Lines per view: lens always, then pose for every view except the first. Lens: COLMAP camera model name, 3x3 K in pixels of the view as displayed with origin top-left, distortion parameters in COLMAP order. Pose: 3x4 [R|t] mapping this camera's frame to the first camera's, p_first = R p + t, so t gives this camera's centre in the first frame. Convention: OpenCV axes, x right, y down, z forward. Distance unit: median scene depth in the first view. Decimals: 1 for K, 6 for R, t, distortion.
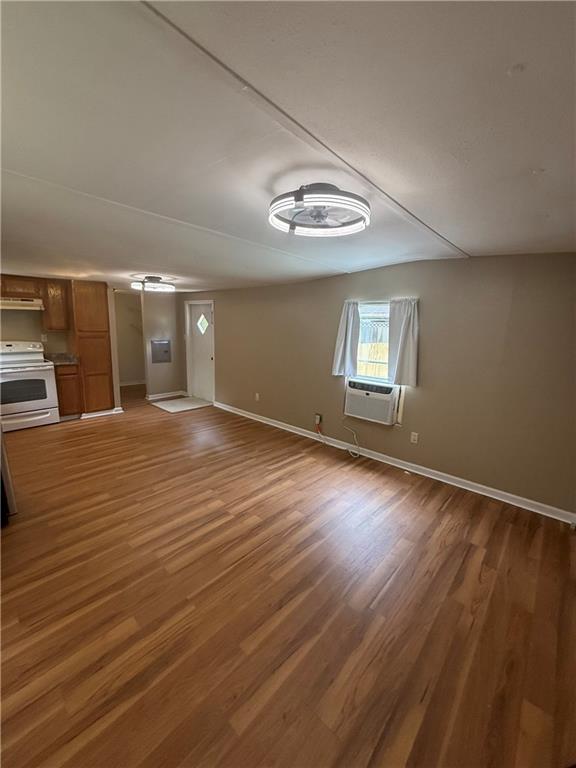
lens RADIAL K [[305.4, 0, 288.0], [0, 305.4, 384.0], [0, 0, 1]] dist [-0.000668, -0.000187]
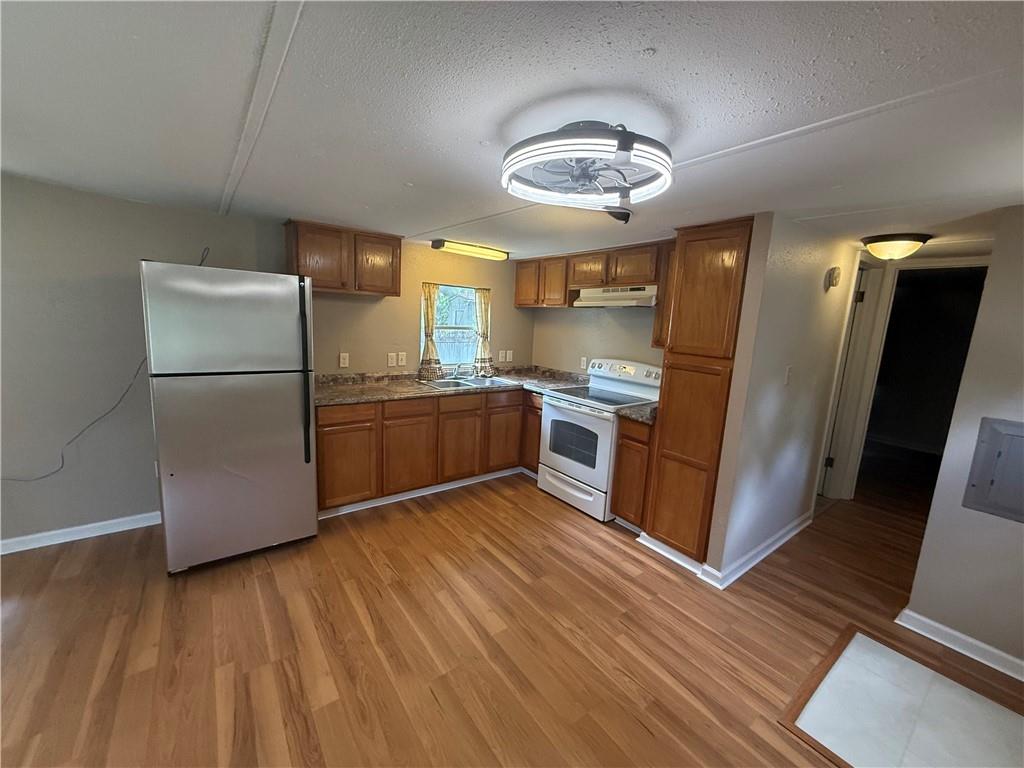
lens RADIAL K [[407.3, 0, 512.0], [0, 407.3, 384.0], [0, 0, 1]] dist [-0.000668, -0.000187]
pose [[-0.197134, 0.132081, -0.971439, -0.090134], [-0.230849, 0.956767, 0.176932, -0.188863], [0.952810, 0.259135, -0.158120, 0.941830]]
